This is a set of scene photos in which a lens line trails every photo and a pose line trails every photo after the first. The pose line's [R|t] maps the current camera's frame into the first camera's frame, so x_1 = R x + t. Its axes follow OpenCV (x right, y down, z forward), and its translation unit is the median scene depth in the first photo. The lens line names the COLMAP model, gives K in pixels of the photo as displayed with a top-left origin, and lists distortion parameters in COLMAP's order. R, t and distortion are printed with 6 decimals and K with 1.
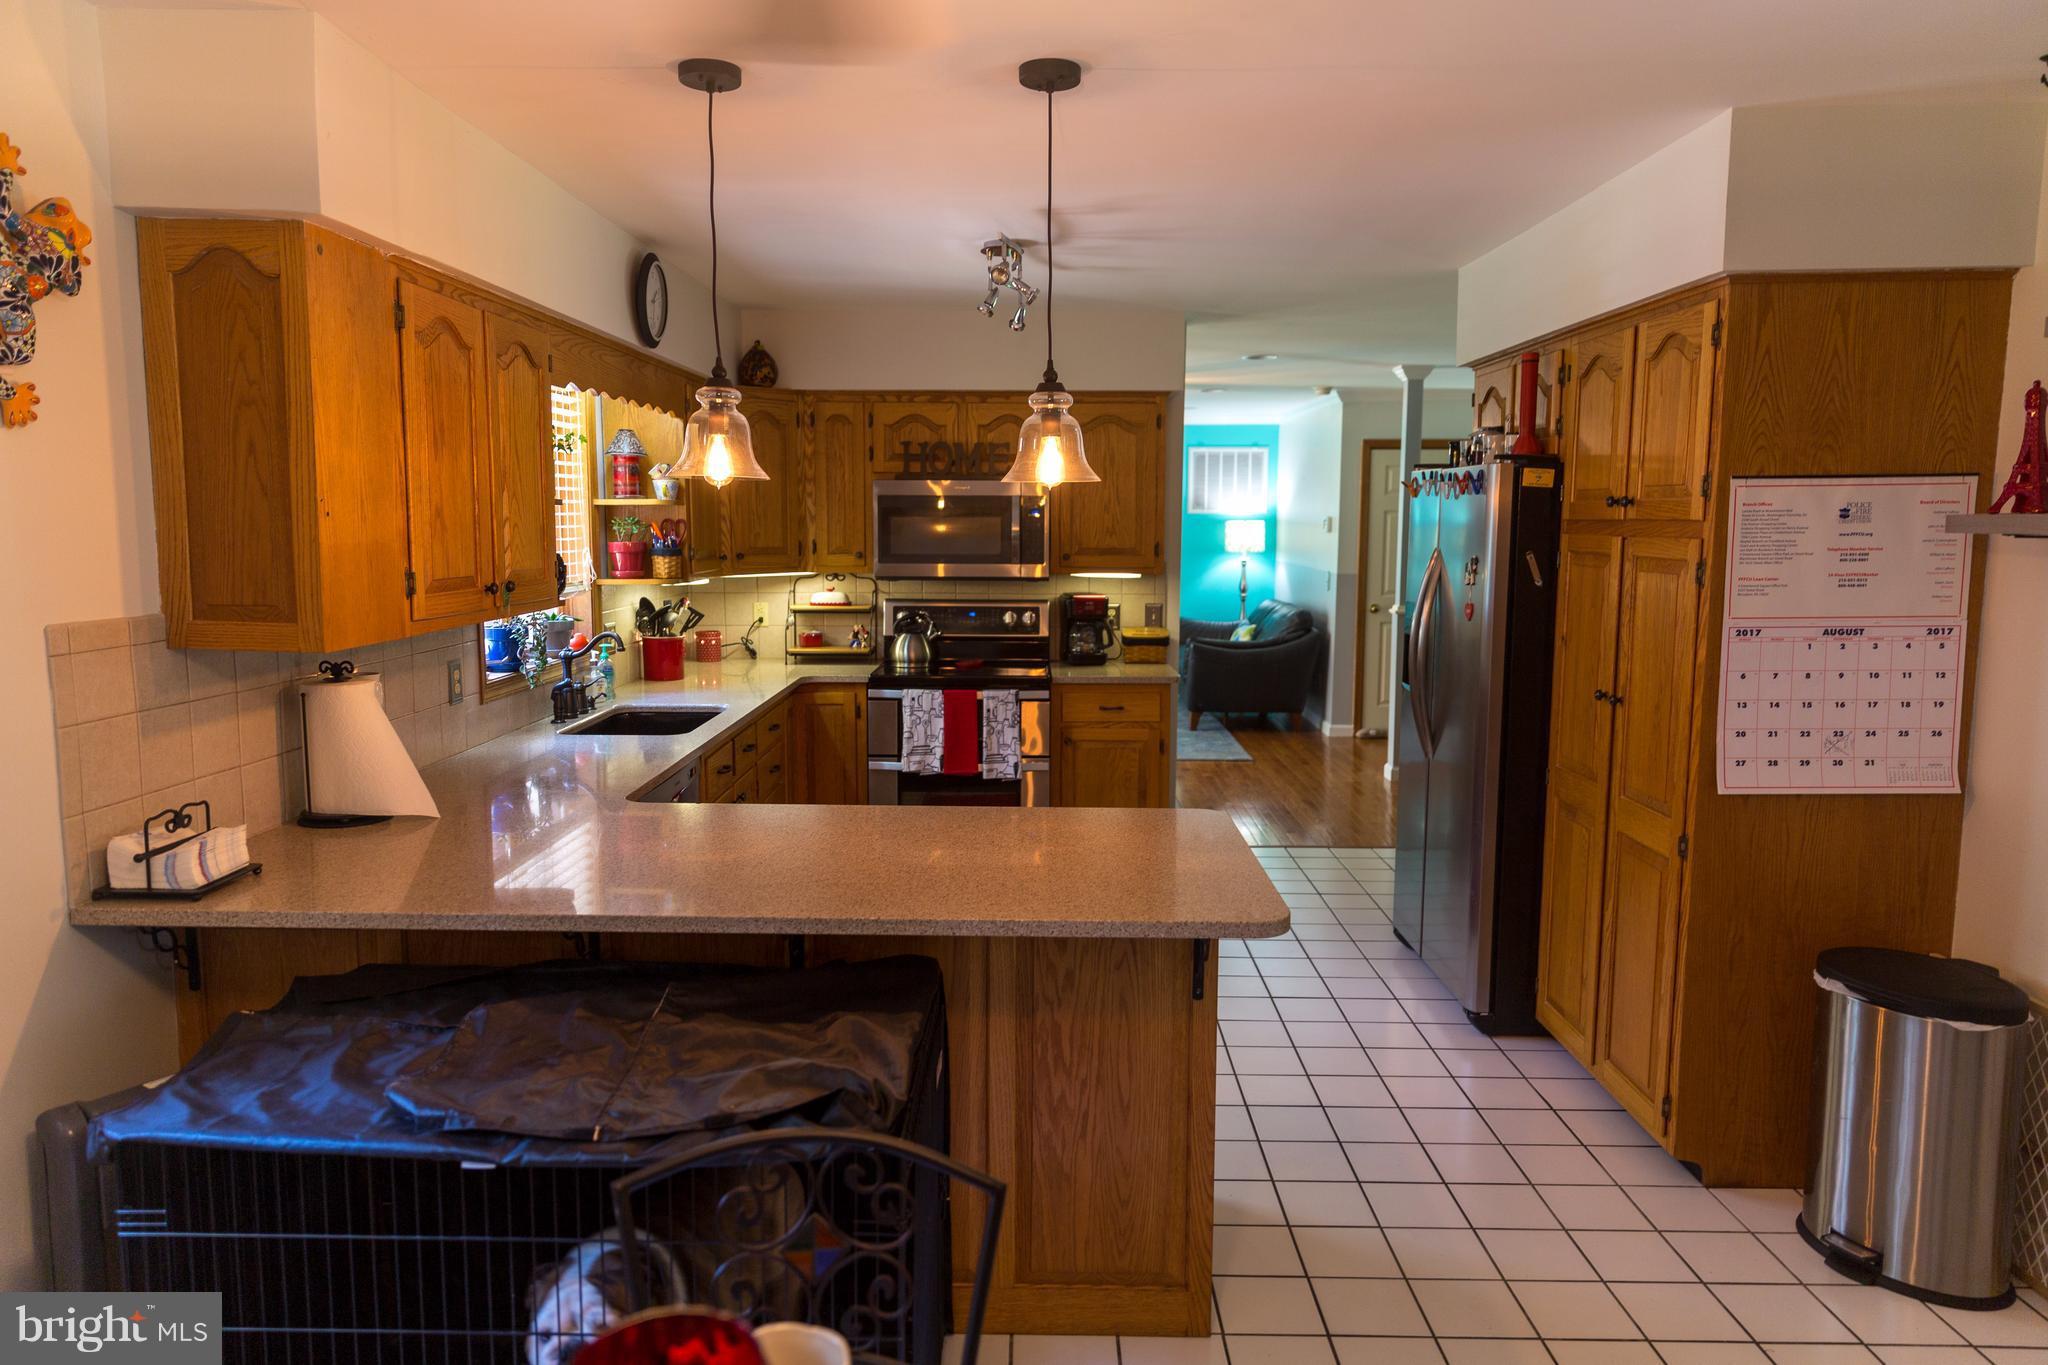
lens RADIAL K [[1345.3, 0, 1018.6], [0, 1345.3, 681.8], [0, 0, 1]] dist [0.007101, -0.001799]
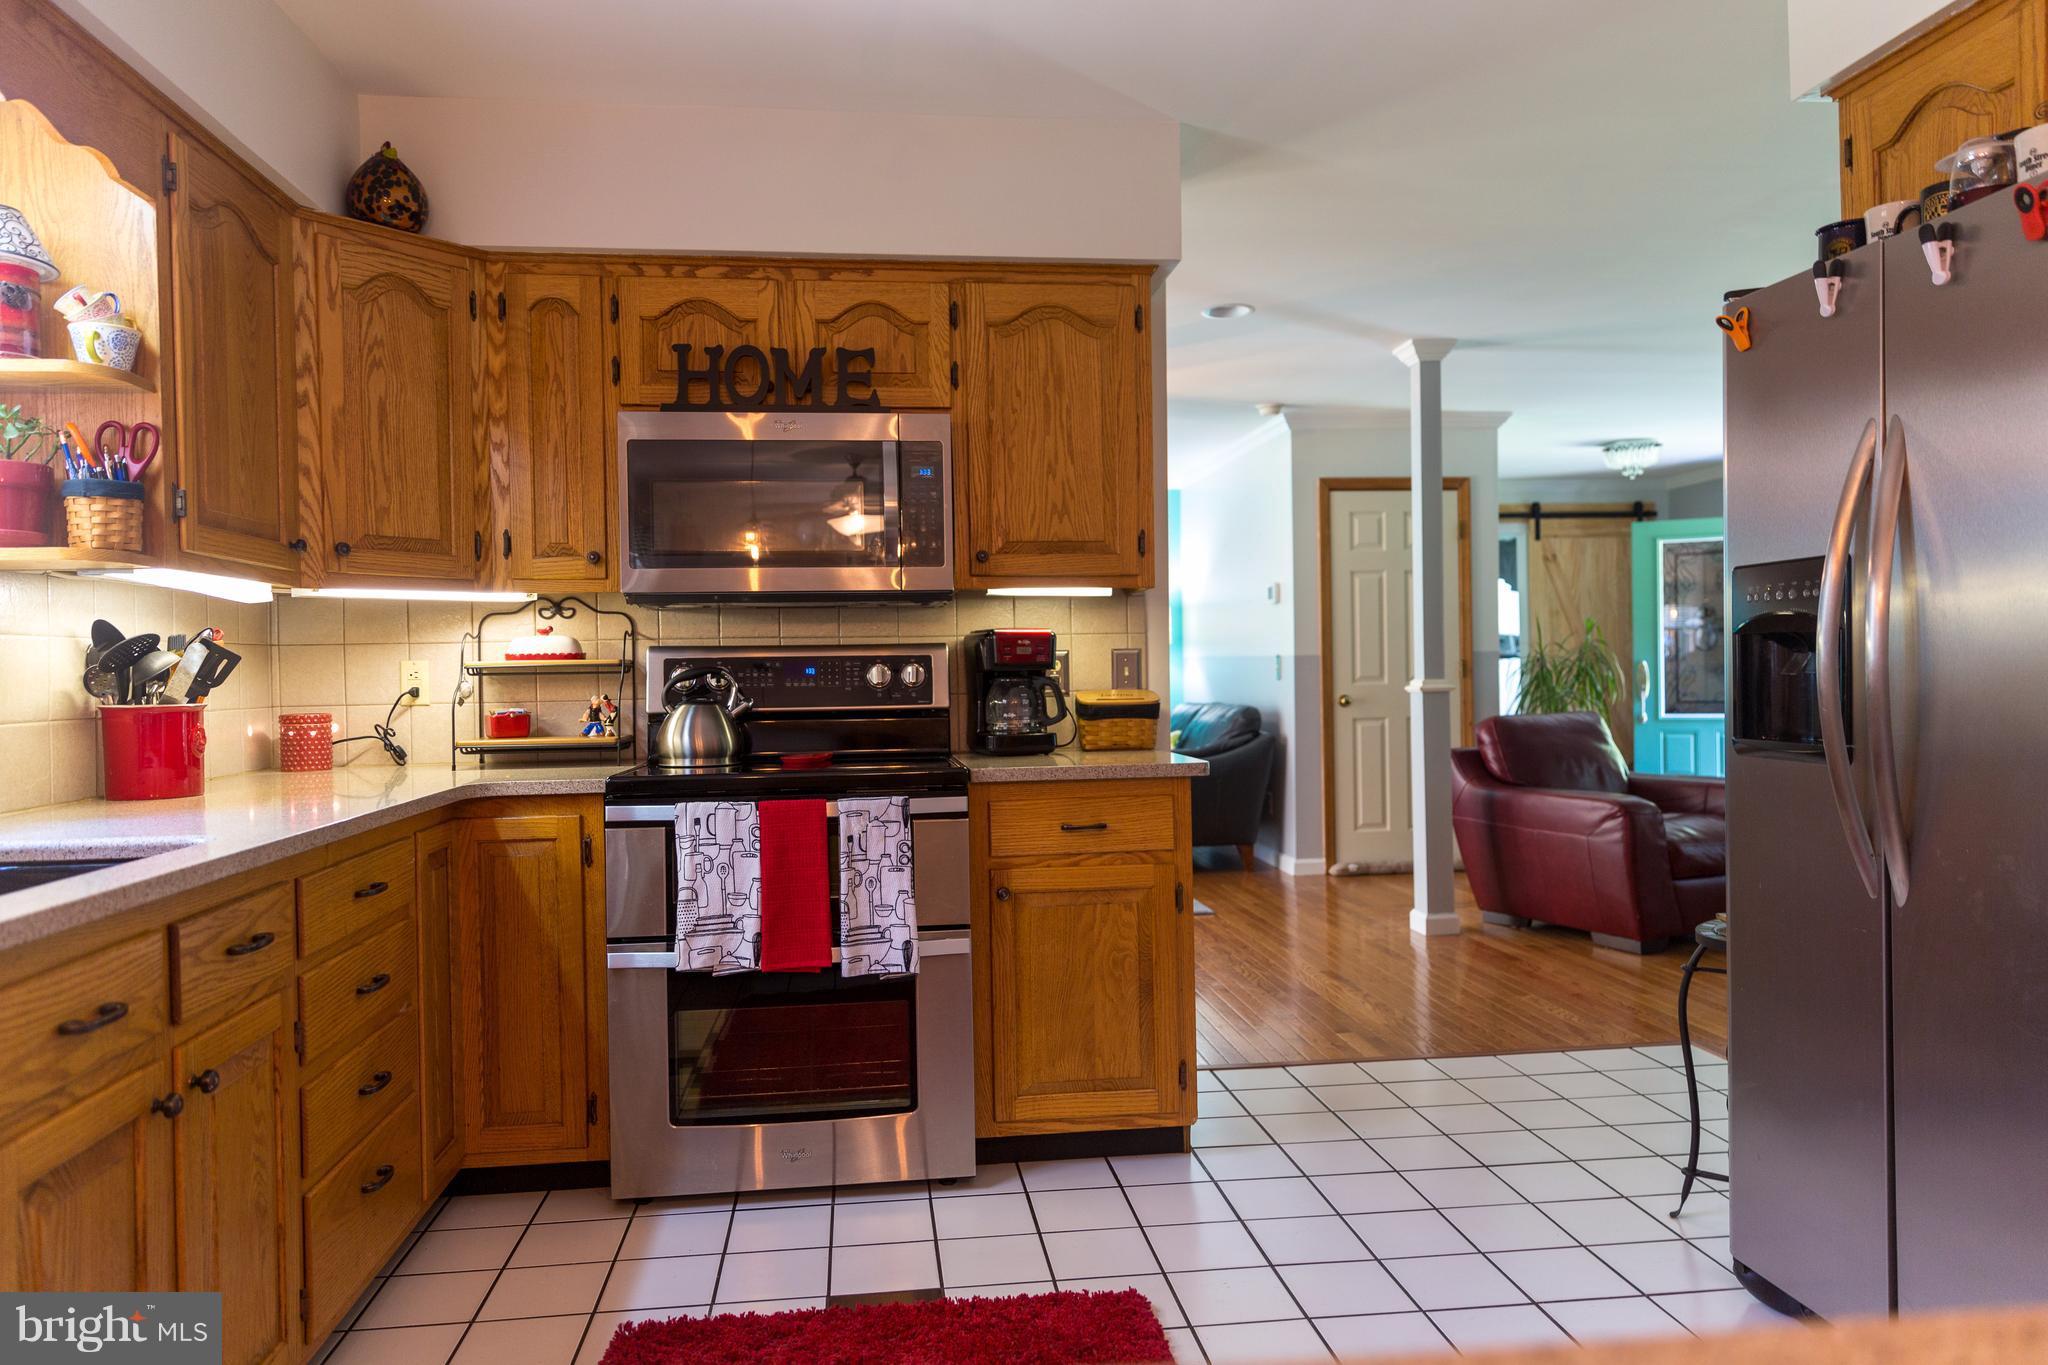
lens RADIAL K [[1345.3, 0, 1018.6], [0, 1345.3, 681.8], [0, 0, 1]] dist [0.007101, -0.001799]
pose [[0.991026, -0.021803, 0.131882, -0.023763], [0.036783, 0.993000, -0.112244, 0.020721], [-0.128511, 0.116088, 0.984890, 0.464204]]
